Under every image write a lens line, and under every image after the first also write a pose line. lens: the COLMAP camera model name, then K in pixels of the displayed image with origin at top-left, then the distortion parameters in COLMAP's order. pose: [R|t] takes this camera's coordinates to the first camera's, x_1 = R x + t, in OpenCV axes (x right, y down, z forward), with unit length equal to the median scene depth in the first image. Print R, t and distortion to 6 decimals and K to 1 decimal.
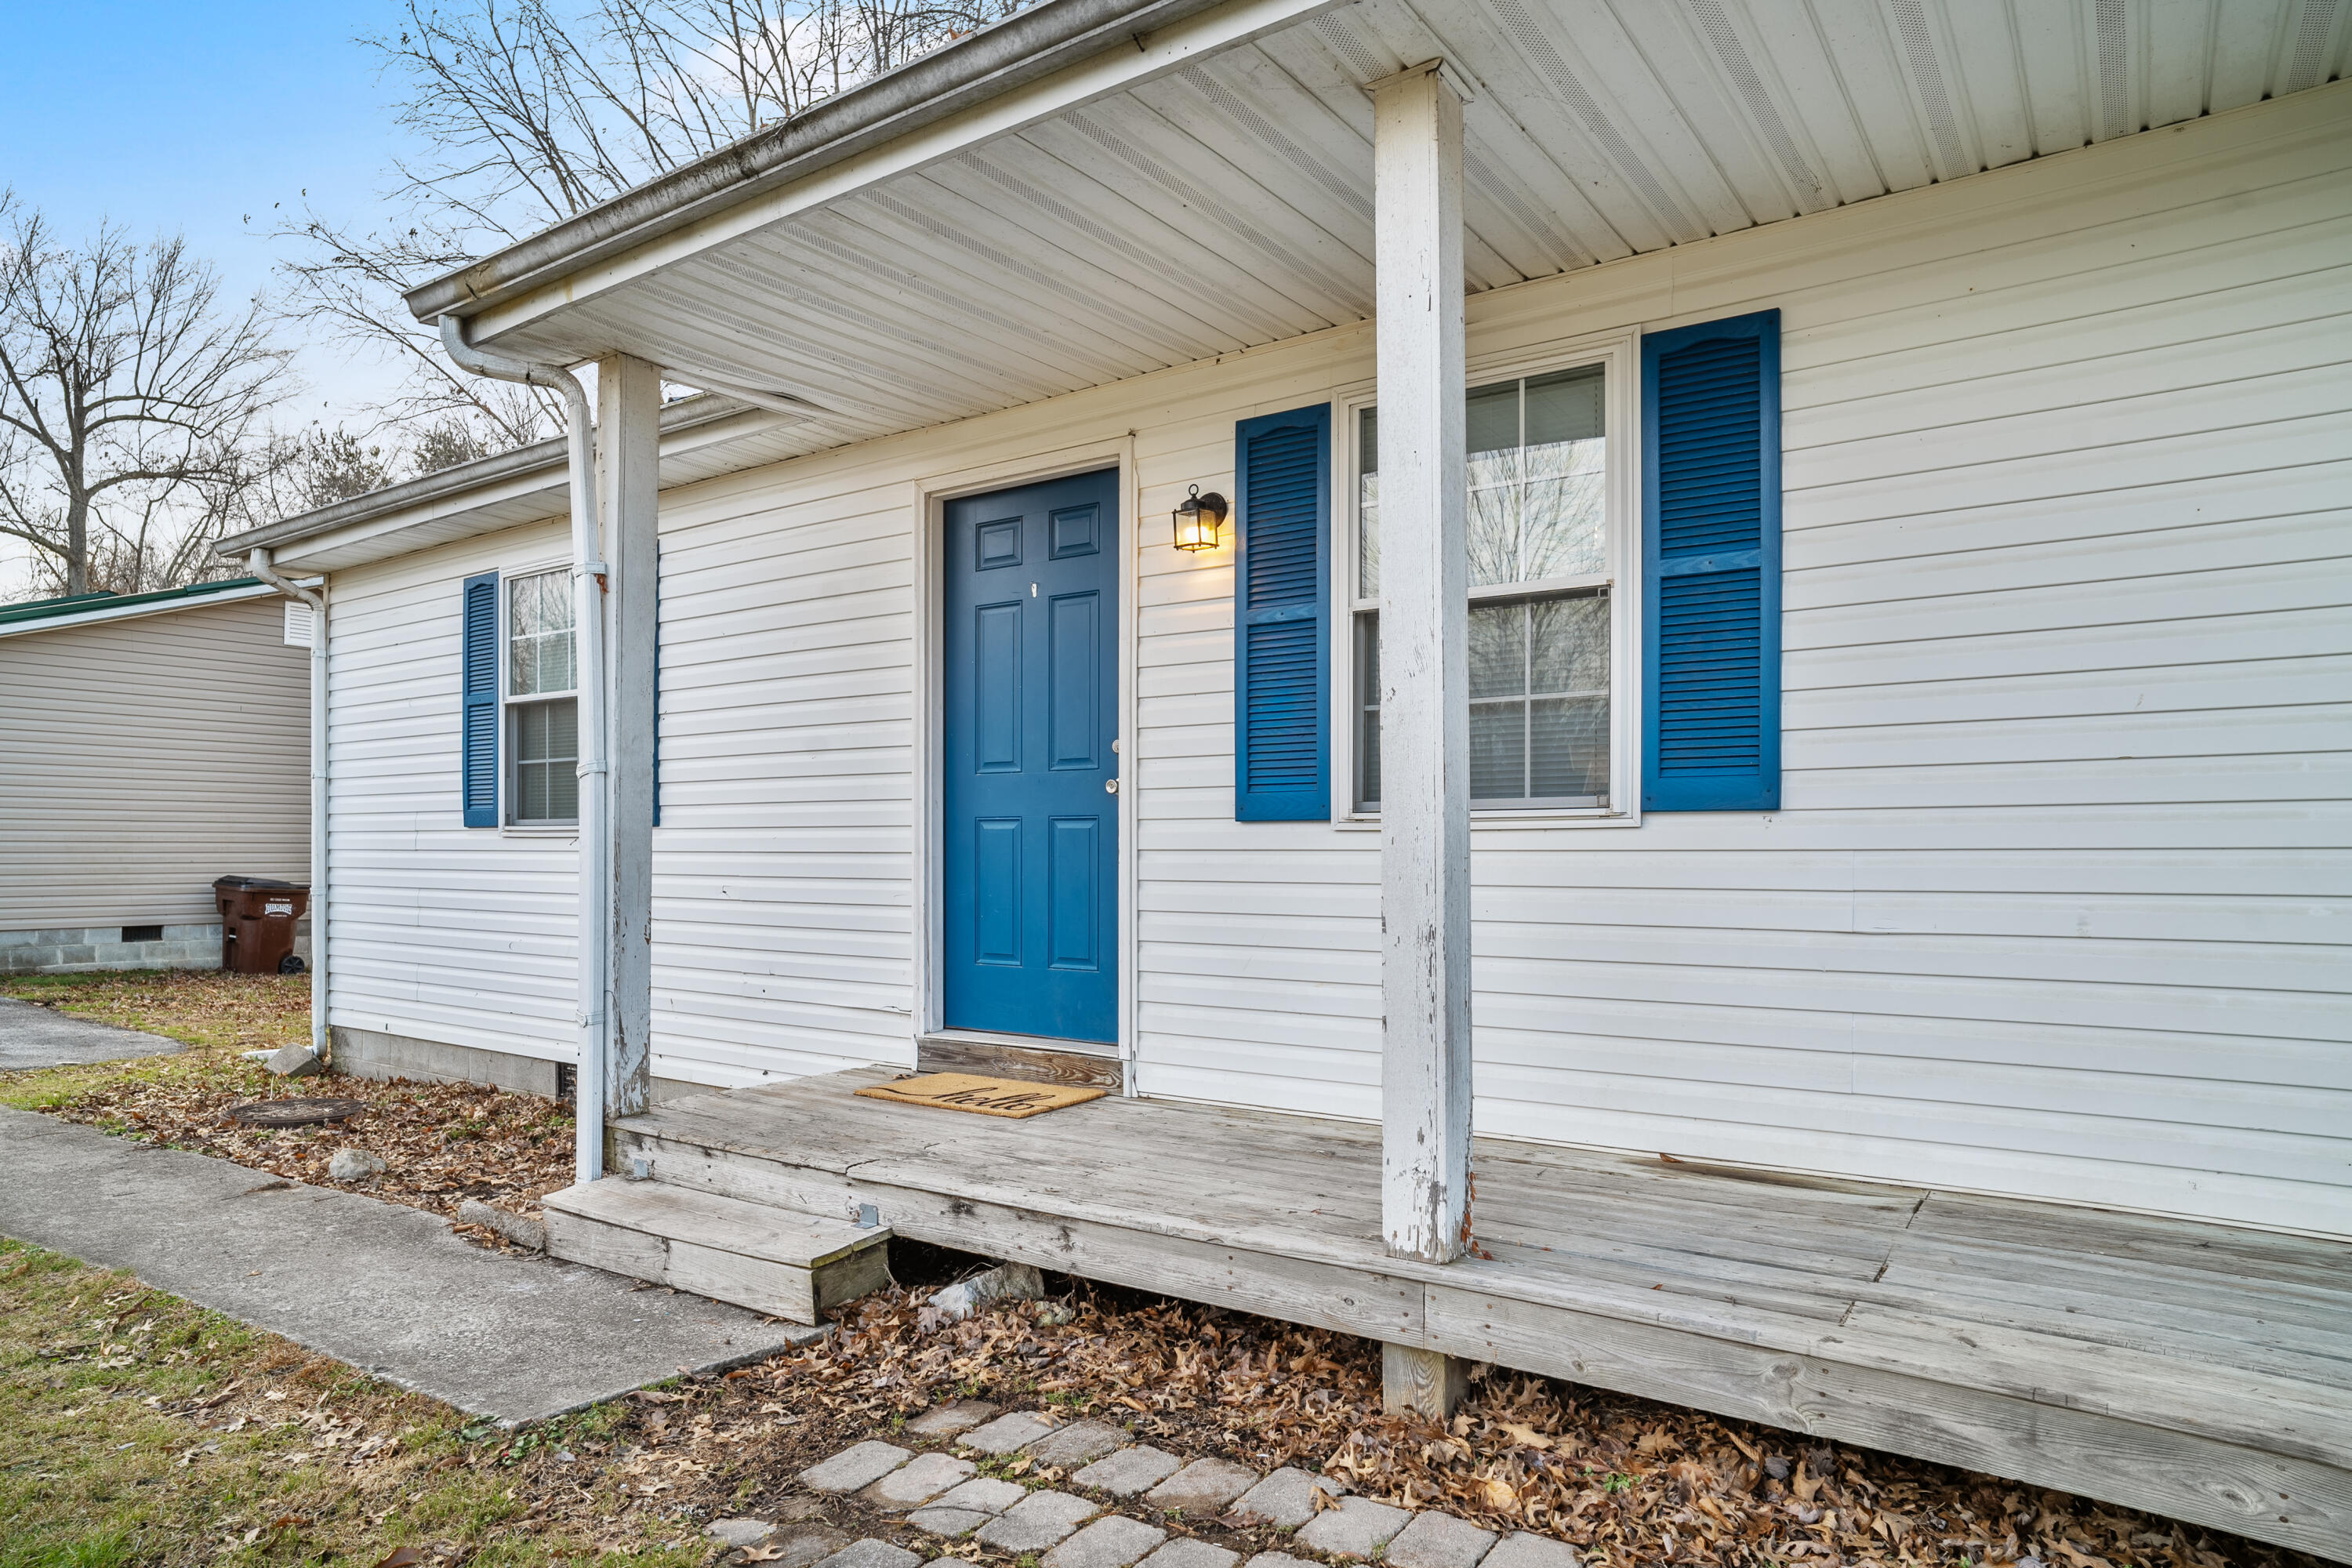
lens RADIAL K [[1433.3, 0, 1200.9], [0, 1433.3, 840.8], [0, 0, 1]] dist [-0.006812, 0.003865]
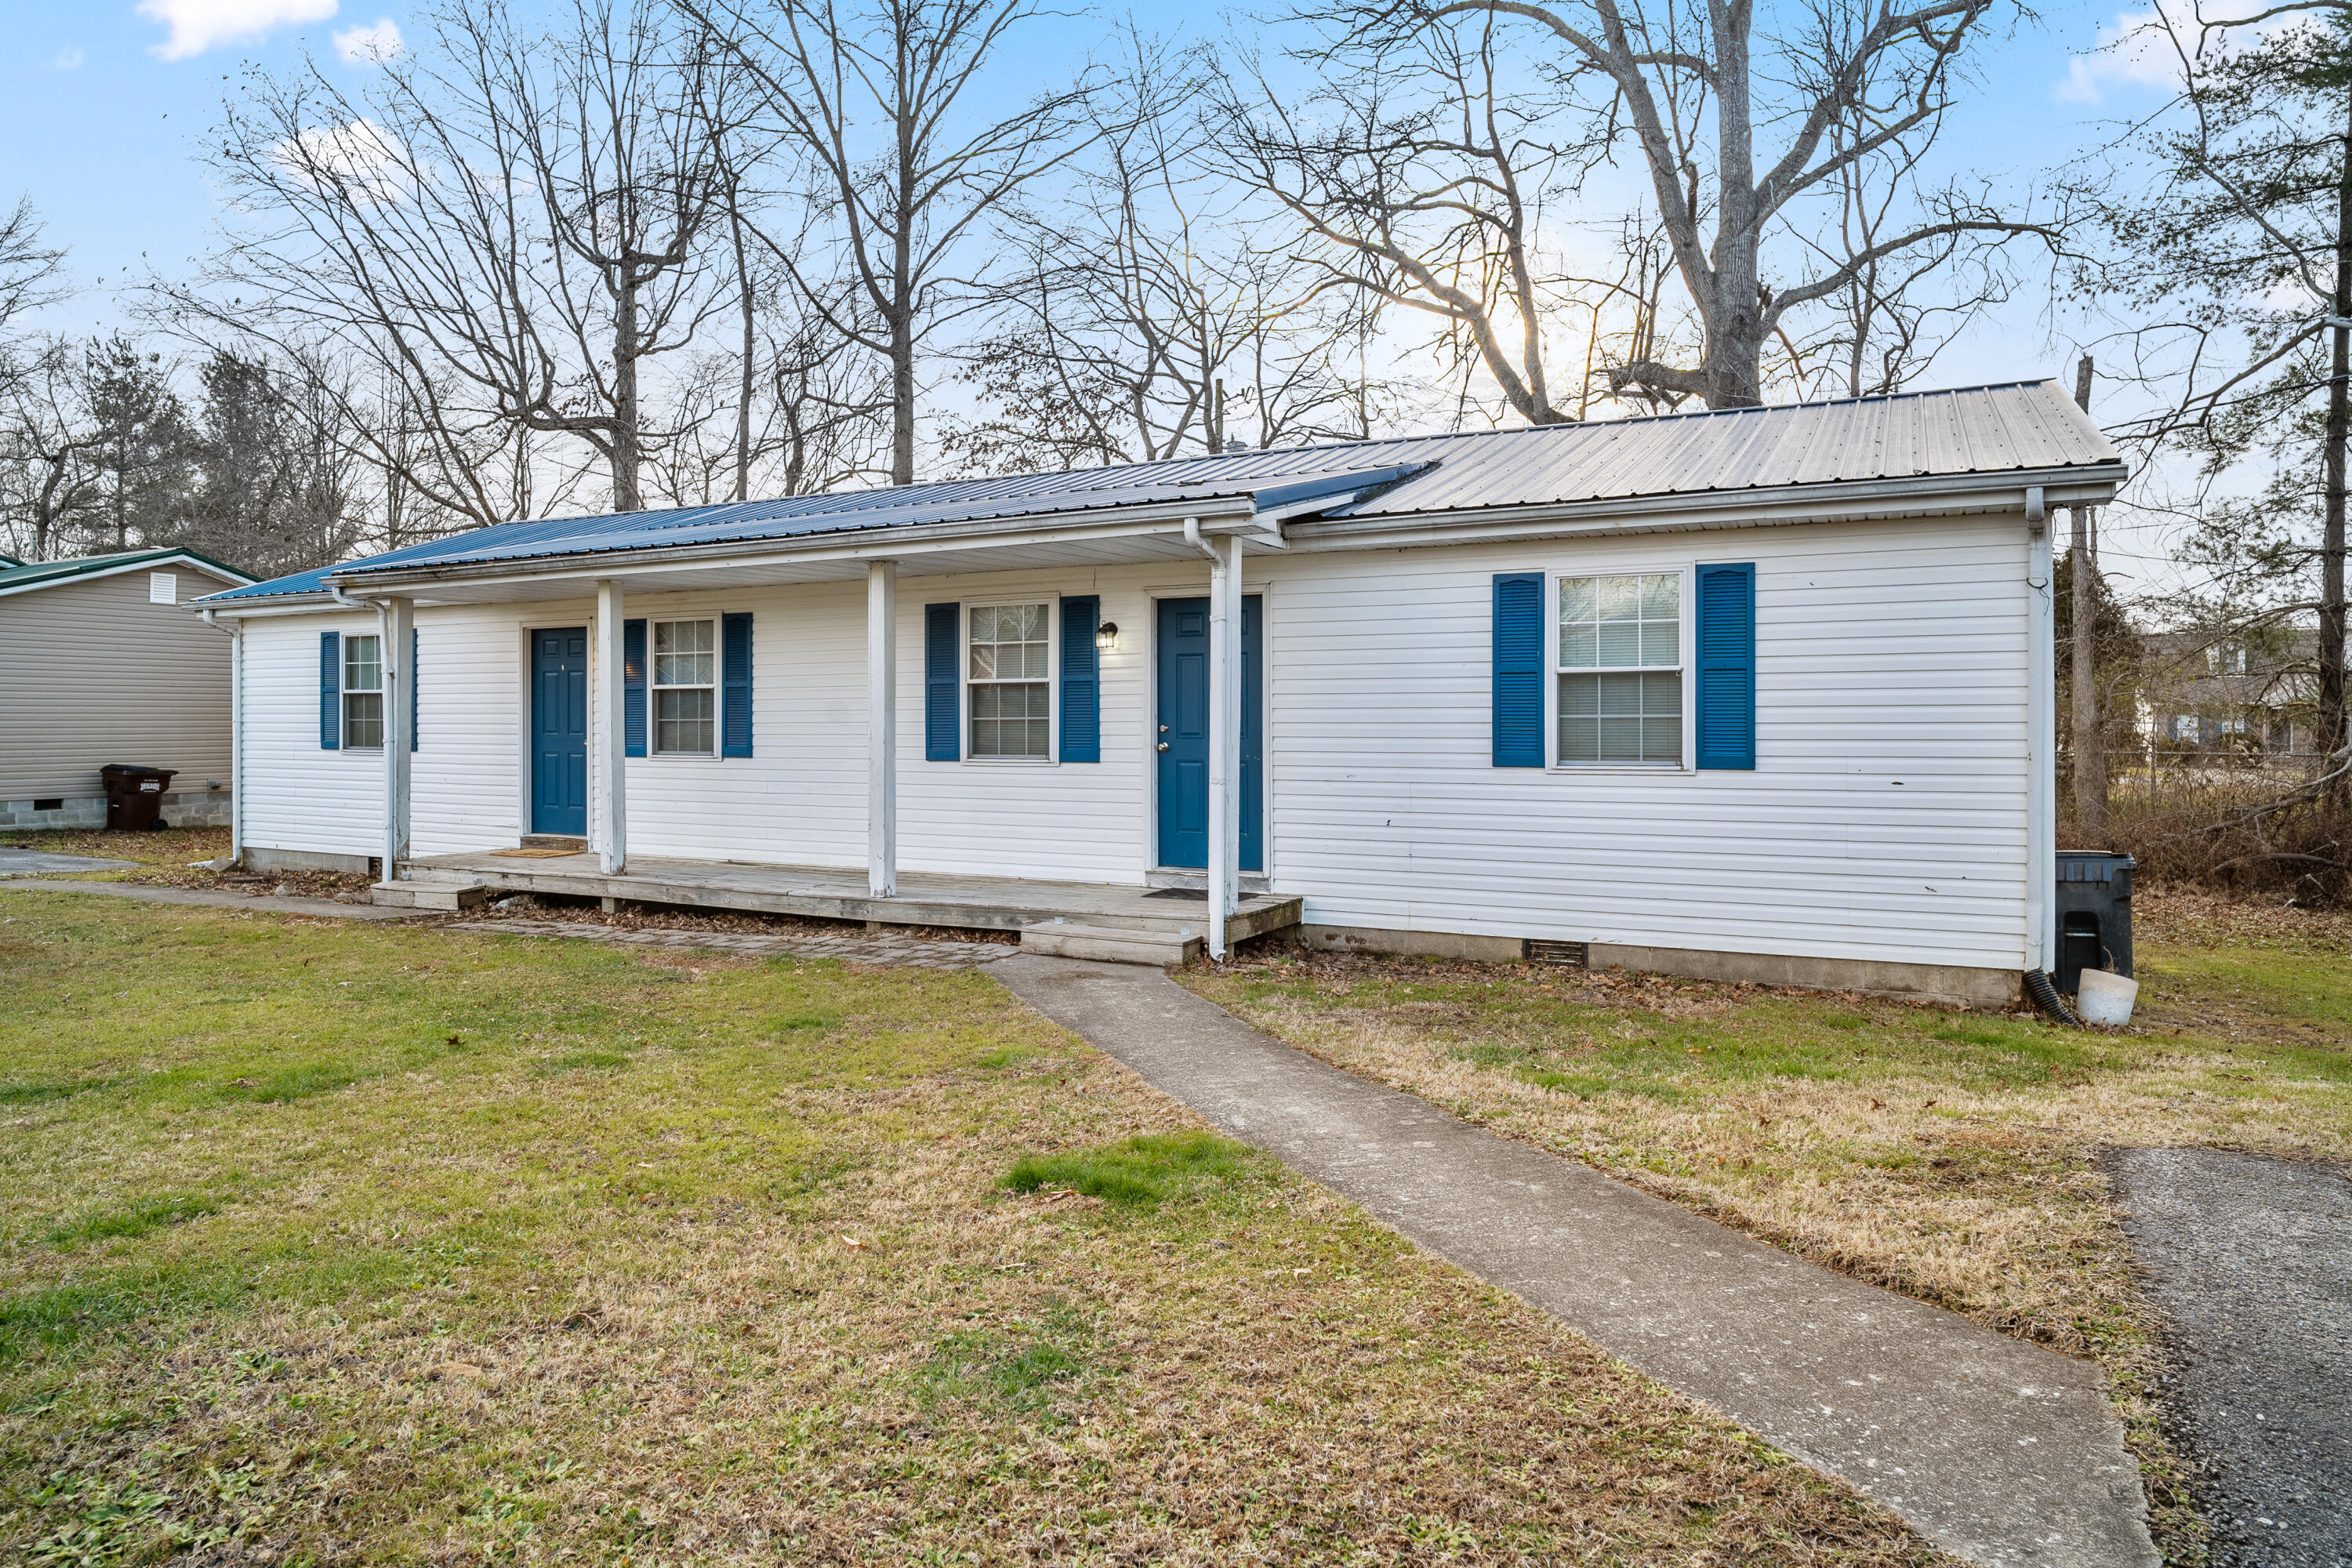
lens RADIAL K [[1433.3, 0, 1160.2], [0, 1433.3, 710.1], [0, 0, 1]] dist [-0.006812, 0.003865]
pose [[0.994250, 0.000656, 0.107084, 0.585867], [-0.000501, 0.999999, -0.001474, -0.076399], [-0.107085, 0.001412, 0.994249, -1.469256]]
